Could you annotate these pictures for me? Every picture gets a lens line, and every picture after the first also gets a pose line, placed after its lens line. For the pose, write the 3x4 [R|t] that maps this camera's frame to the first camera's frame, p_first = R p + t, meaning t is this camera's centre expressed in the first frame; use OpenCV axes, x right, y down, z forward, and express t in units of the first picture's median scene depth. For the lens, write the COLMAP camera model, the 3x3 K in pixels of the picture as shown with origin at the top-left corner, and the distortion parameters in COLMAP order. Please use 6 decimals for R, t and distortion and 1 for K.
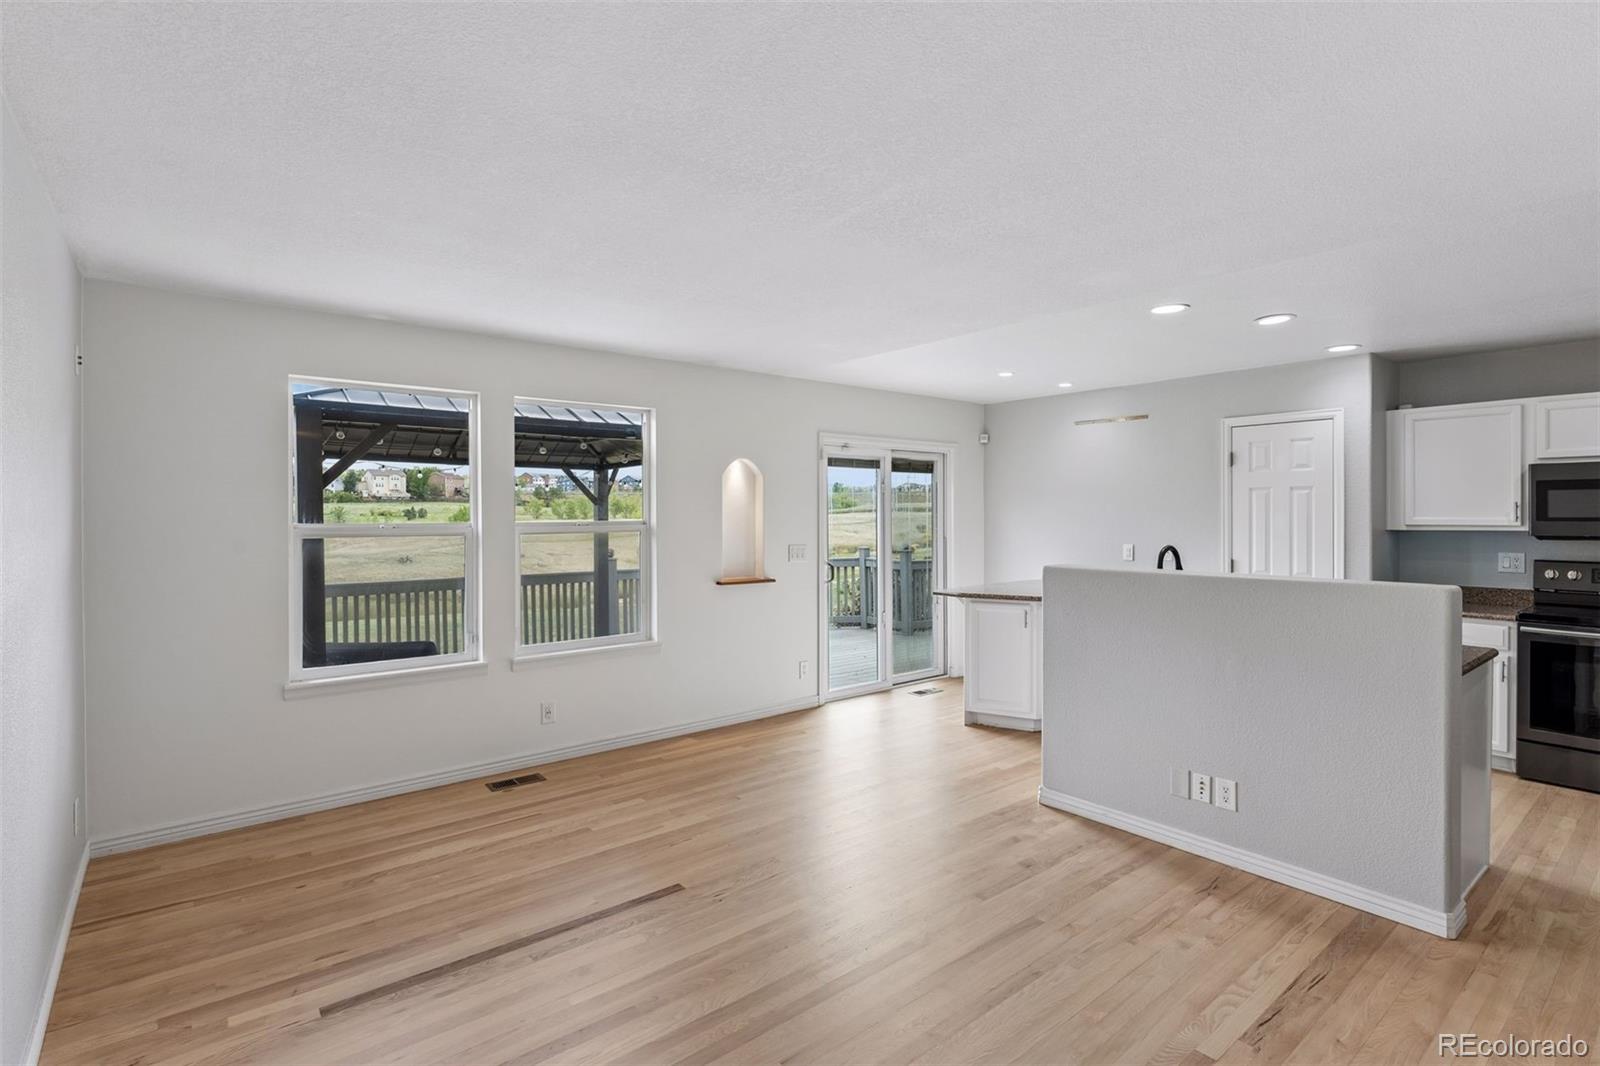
lens RADIAL K [[771.9, 0, 806.9], [0, 771.9, 517.1], [0, 0, 1]] dist [-0.006062, -0.000314]
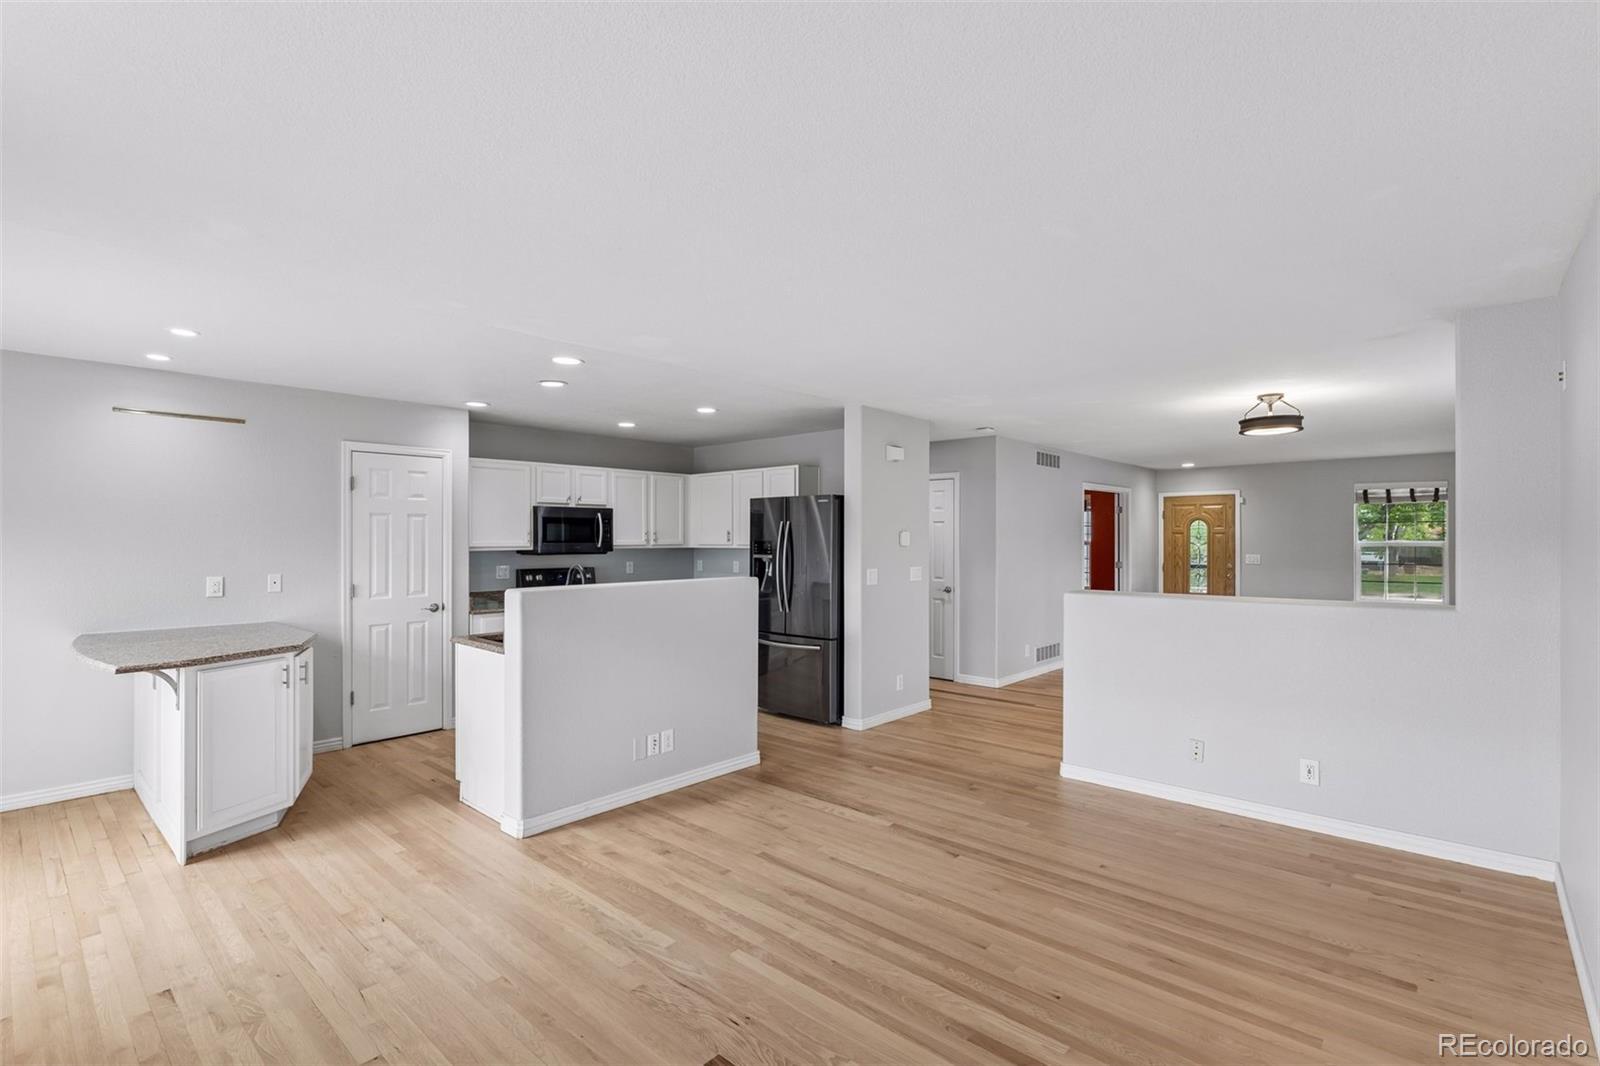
lens RADIAL K [[739.3, 0, 802.9], [0, 739.3, 521.4], [0, 0, 1]] dist [0.001348, 0.000390]
pose [[-0.152131, 0.025177, 0.988040, -0.584998], [0.005974, 0.999681, -0.024554, 0.001104], [-0.988342, 0.002167, -0.152233, 0.694643]]
